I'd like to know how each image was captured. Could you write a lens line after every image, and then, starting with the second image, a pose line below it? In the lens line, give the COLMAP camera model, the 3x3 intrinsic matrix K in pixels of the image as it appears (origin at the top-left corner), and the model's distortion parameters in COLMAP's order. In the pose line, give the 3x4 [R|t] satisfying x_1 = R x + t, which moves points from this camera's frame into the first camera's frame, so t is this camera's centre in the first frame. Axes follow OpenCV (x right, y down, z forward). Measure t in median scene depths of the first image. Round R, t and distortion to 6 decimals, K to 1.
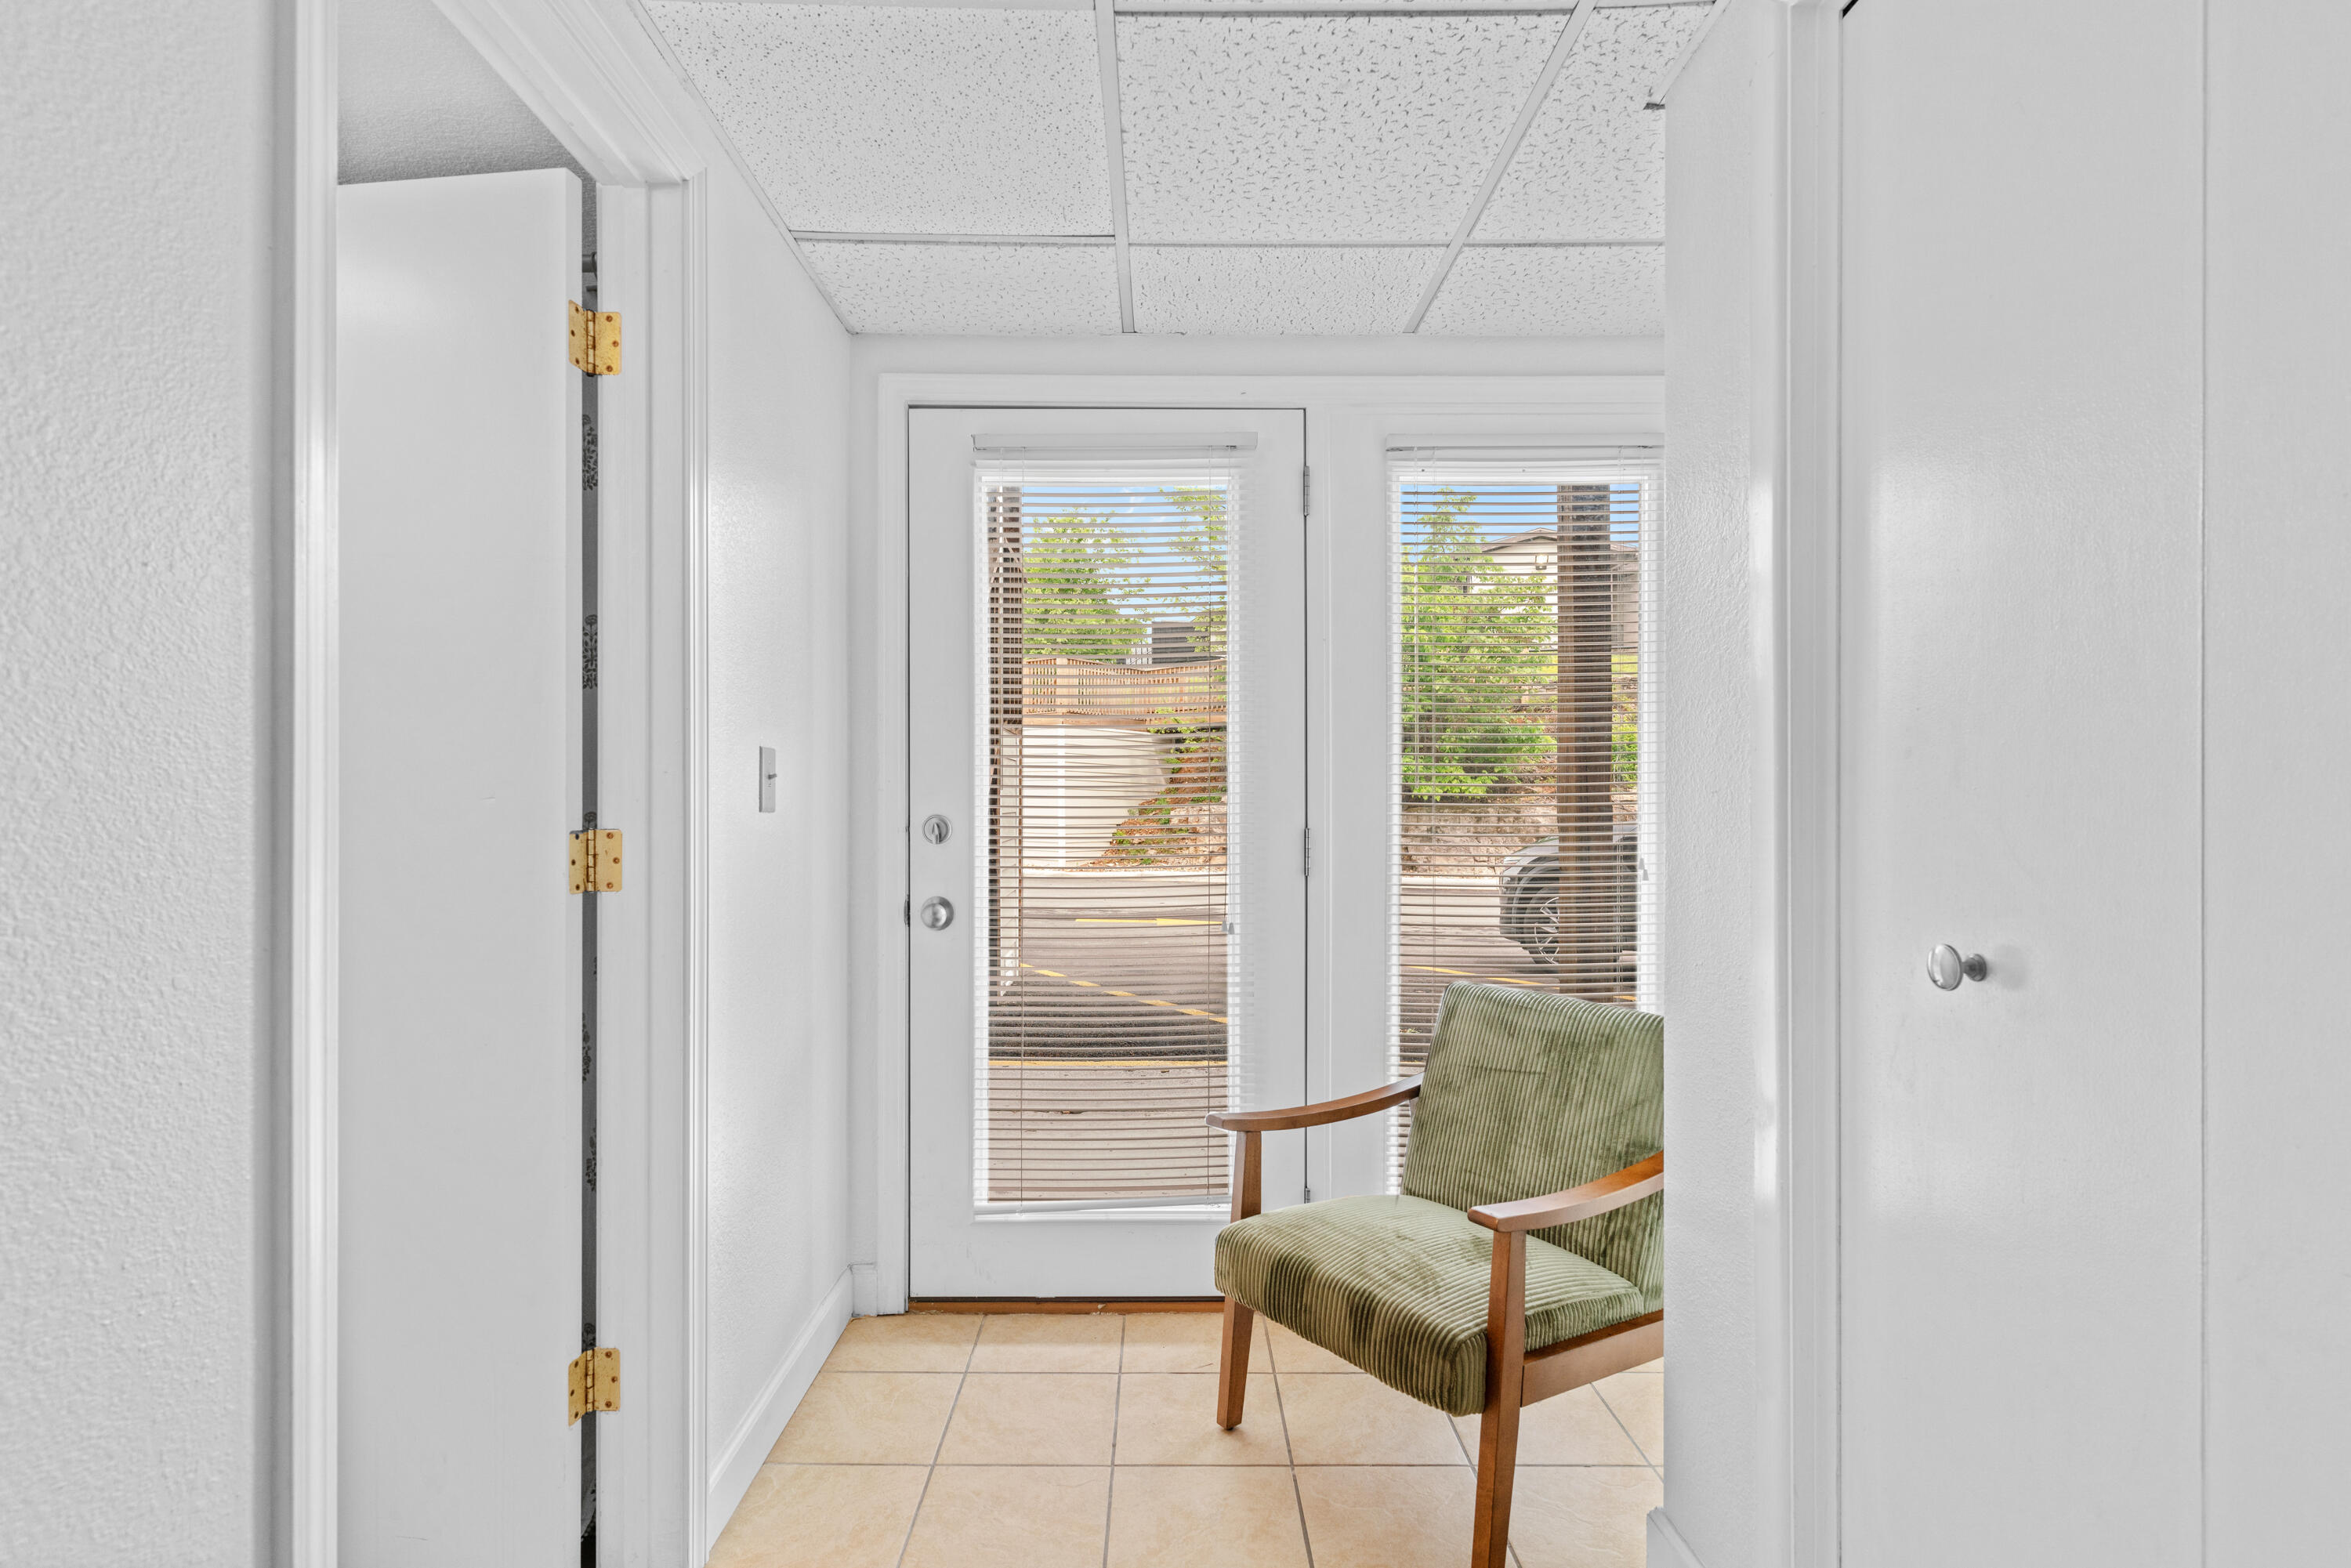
lens RADIAL K [[1091.6, 0, 1163.6], [0, 1091.6, 797.3], [0, 0, 1]] dist [-0.002170, -0.000518]
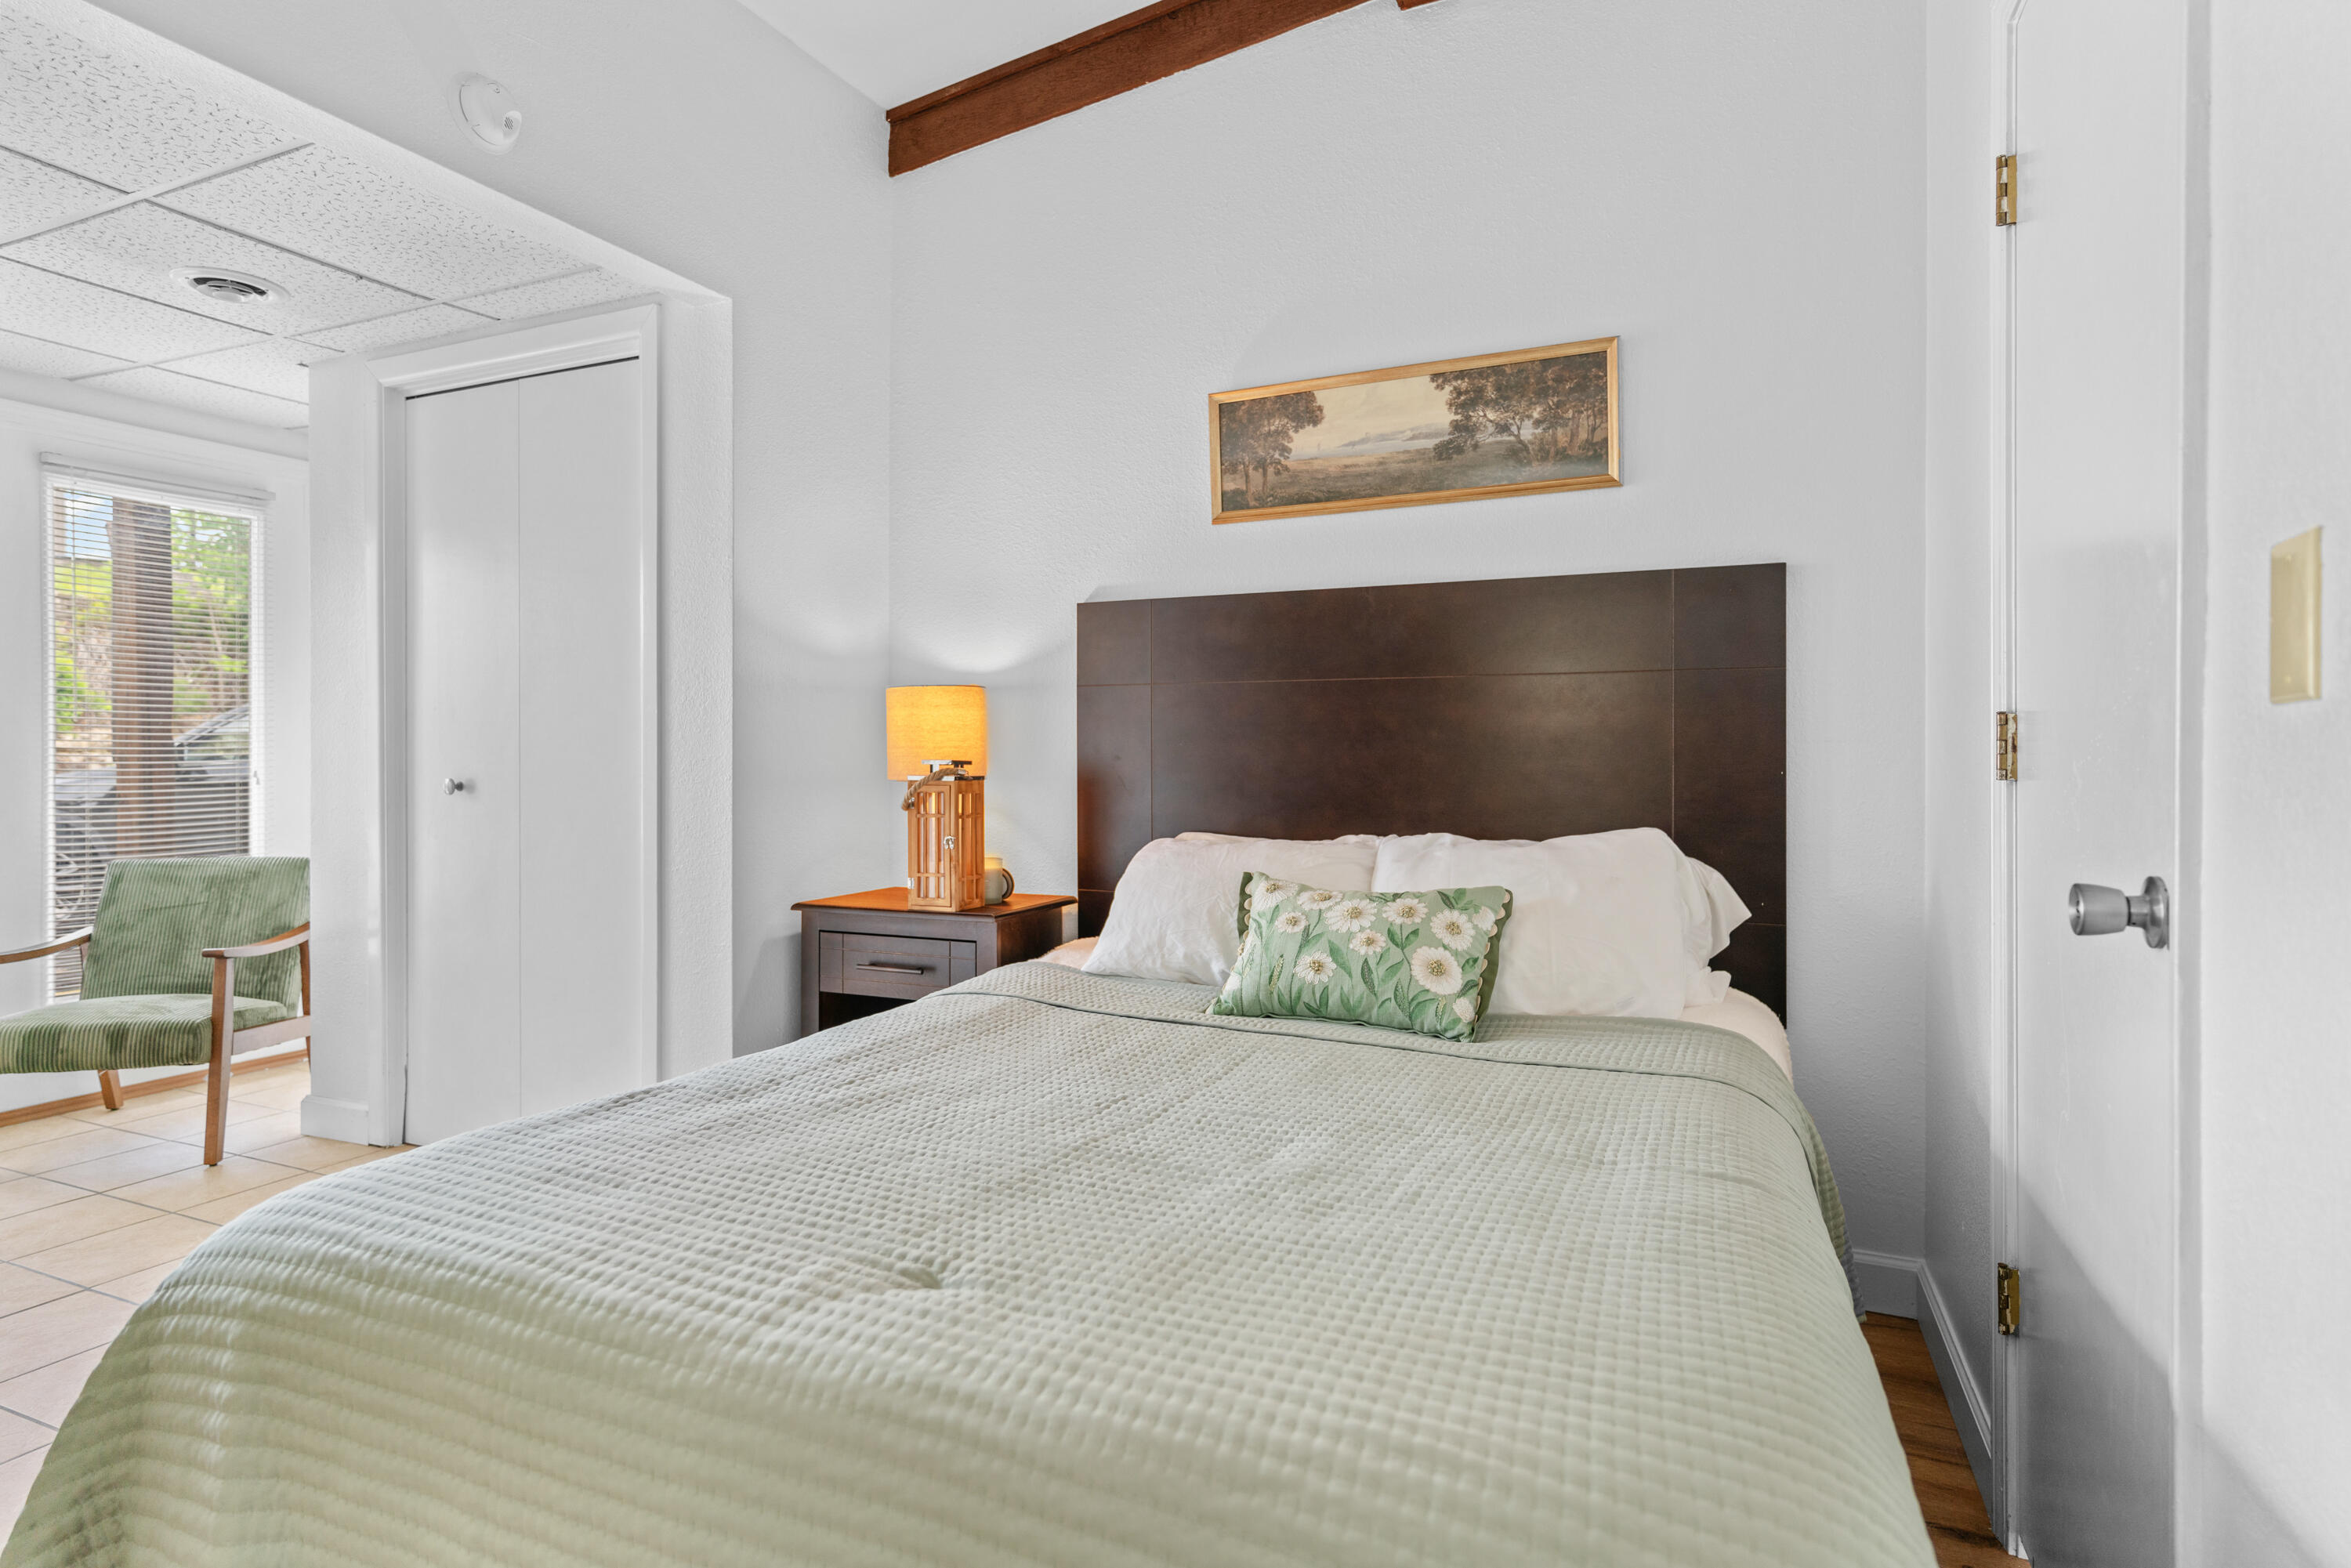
lens RADIAL K [[1256.6, 0, 1175.4], [0, 1256.6, 752.4], [0, 0, 1]] dist [-0.001640, 0.002233]
pose [[0.401629, 0.001527, 0.915801, -0.782108], [-0.000448, 0.999999, -0.001471, 0.039143], [-0.915802, 0.000180, 0.401629, -1.052202]]
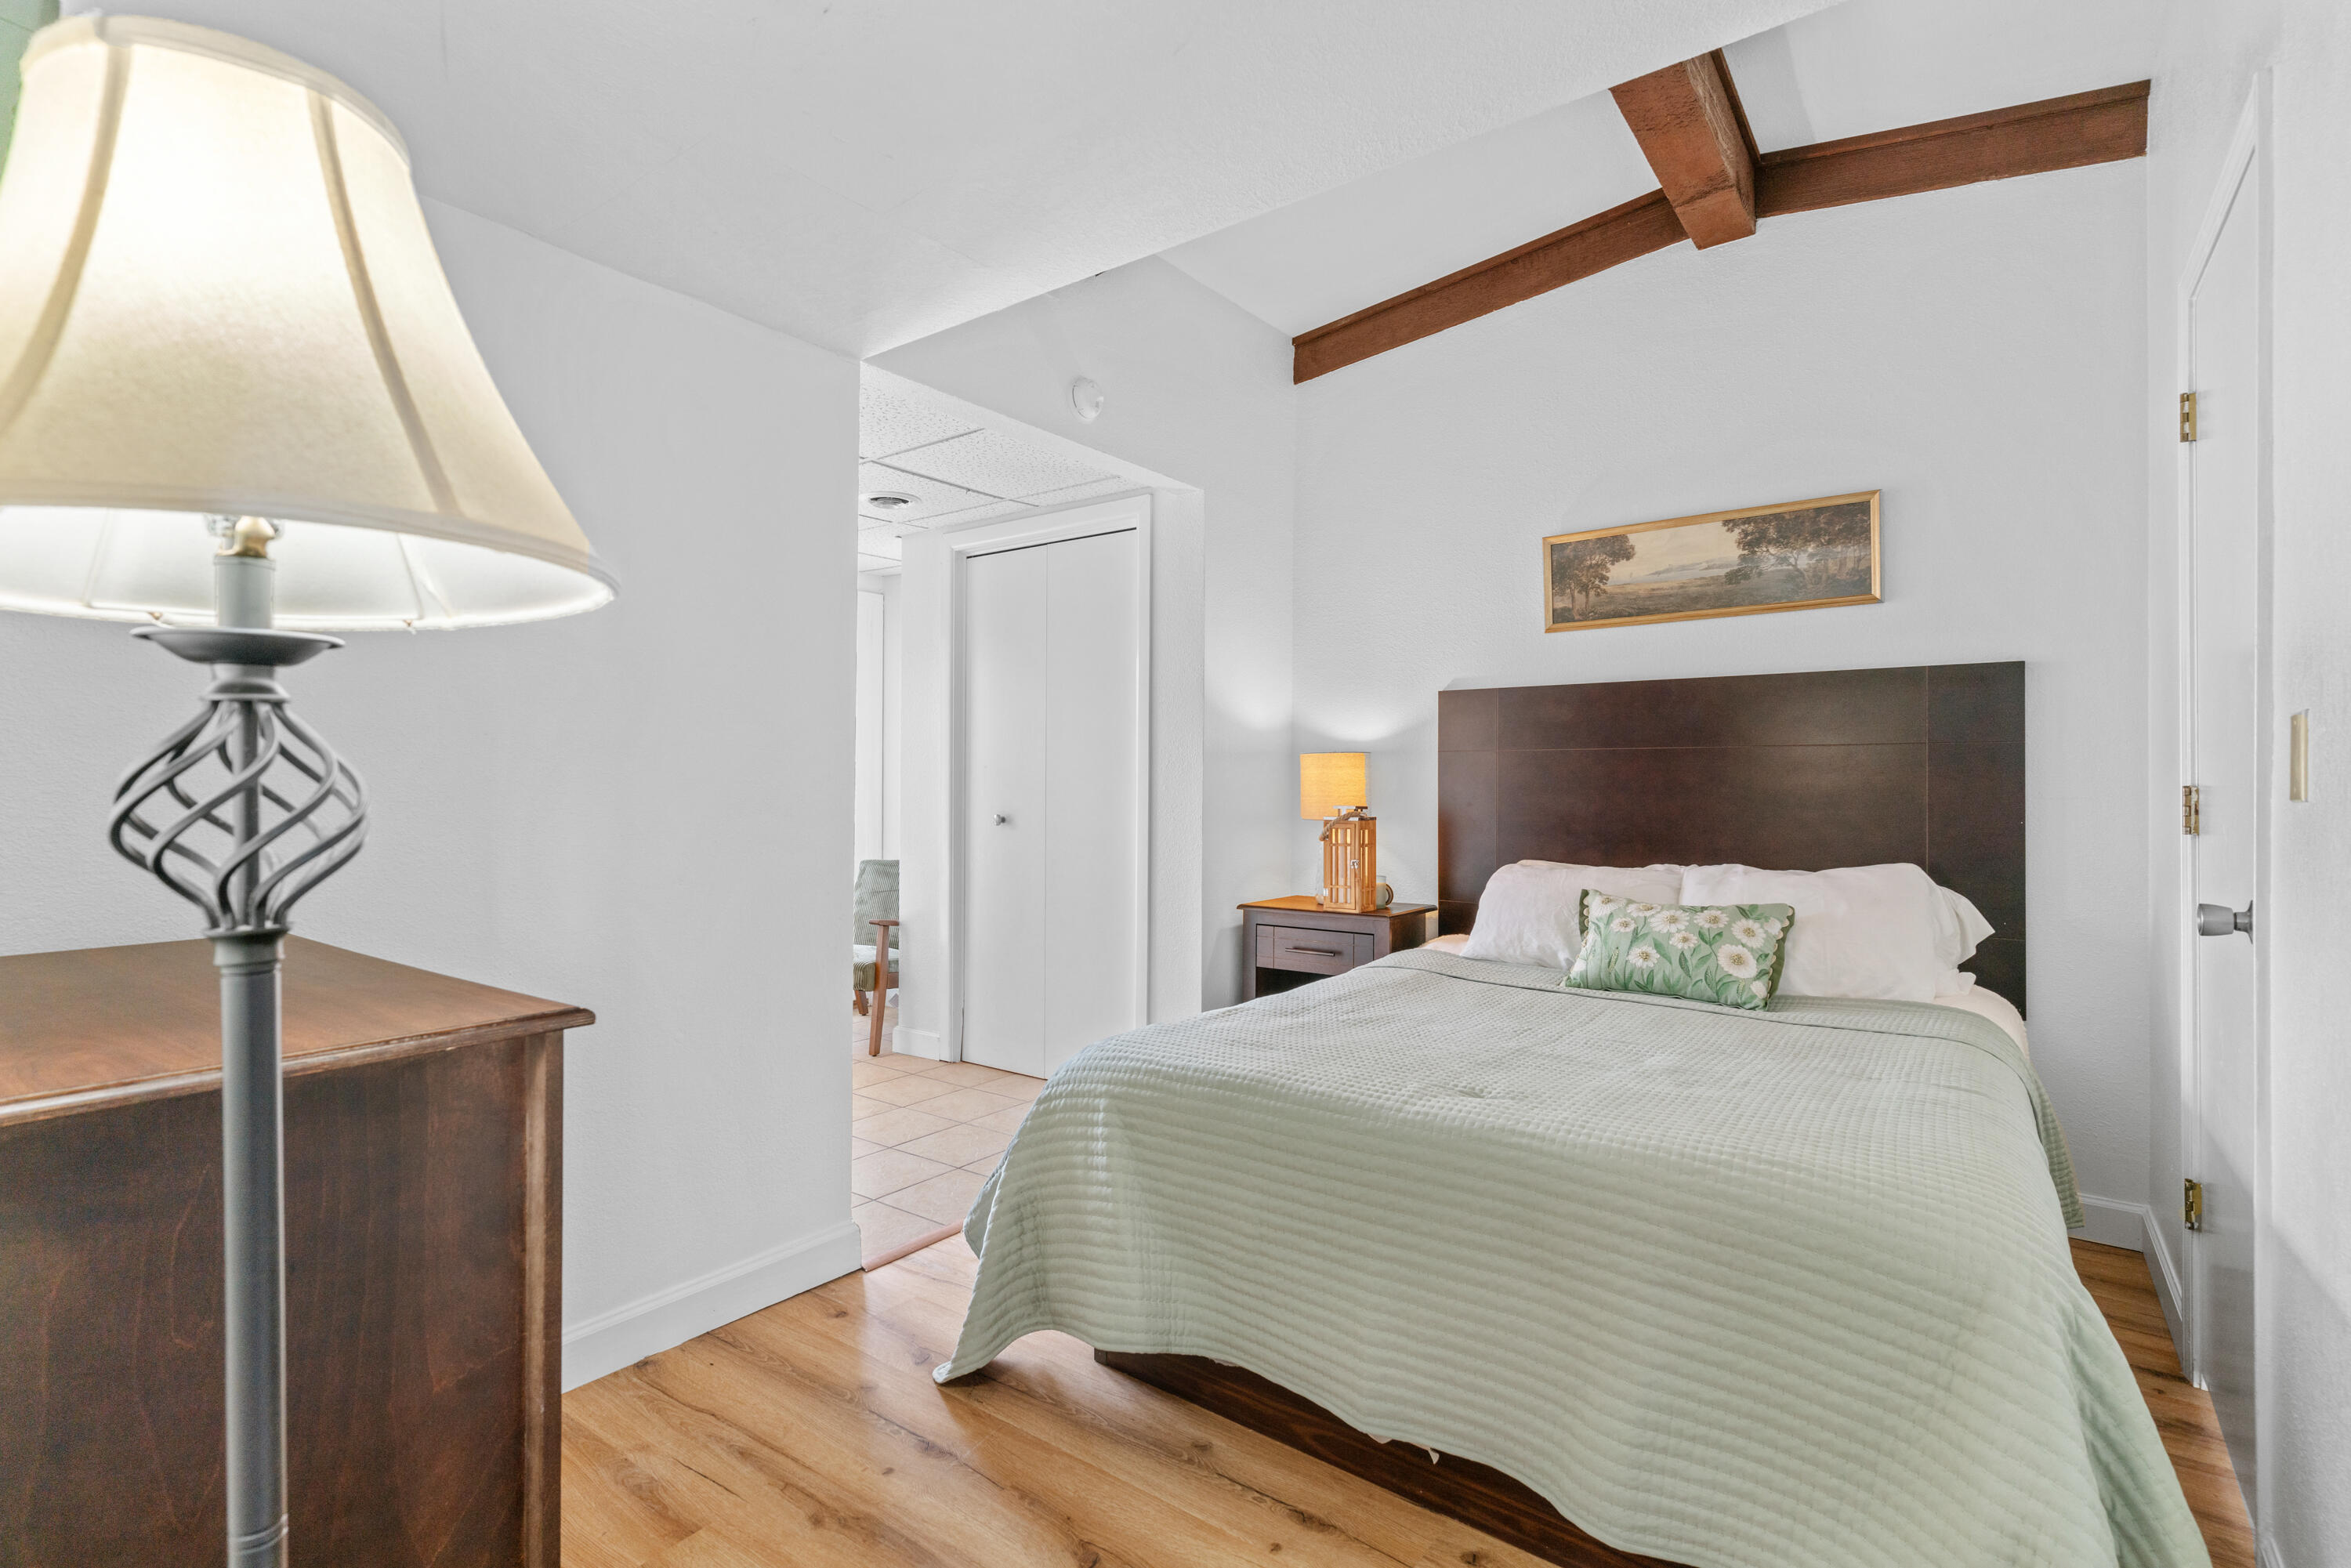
lens RADIAL K [[1122.9, 0, 1164.7], [0, 1122.9, 777.1], [0, 0, 1]] dist [0.002058, -0.000445]
pose [[0.596158, 0.008042, 0.802827, -1.229449], [-0.003758, 0.999967, -0.007226, 0.012540], [-0.802858, 0.001291, 0.596168, -1.080793]]
